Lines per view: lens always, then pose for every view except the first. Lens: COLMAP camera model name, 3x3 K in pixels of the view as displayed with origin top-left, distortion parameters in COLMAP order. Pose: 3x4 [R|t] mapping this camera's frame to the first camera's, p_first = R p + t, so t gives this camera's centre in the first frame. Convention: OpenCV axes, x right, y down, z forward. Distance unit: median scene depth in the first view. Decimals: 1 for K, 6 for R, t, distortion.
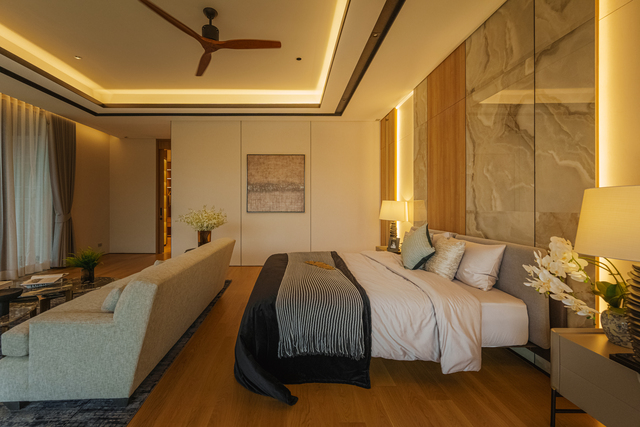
lens RADIAL K [[258.3, 0, 317.4], [0, 258.3, 207.8], [0, 0, 1]] dist [0.001405, 0.000008]
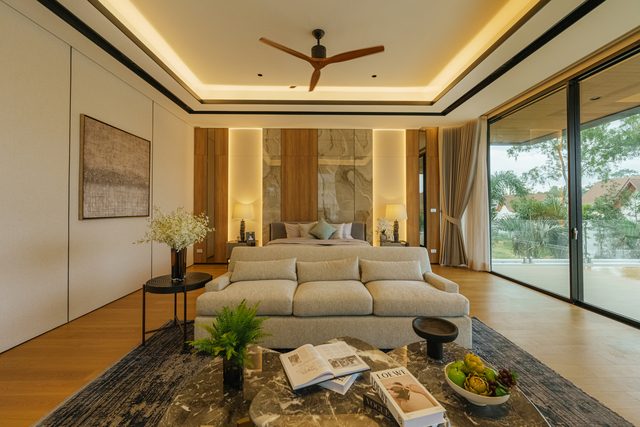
lens RADIAL K [[258.3, 0, 317.8], [0, 258.3, 208.9], [0, 0, 1]] dist [0.001405, 0.000008]
pose [[0.065277, 0.002319, 0.997865, -0.791634], [0.008330, 0.999961, -0.002869, 0.001777], [-0.997832, 0.008500, 0.065255, 0.456755]]
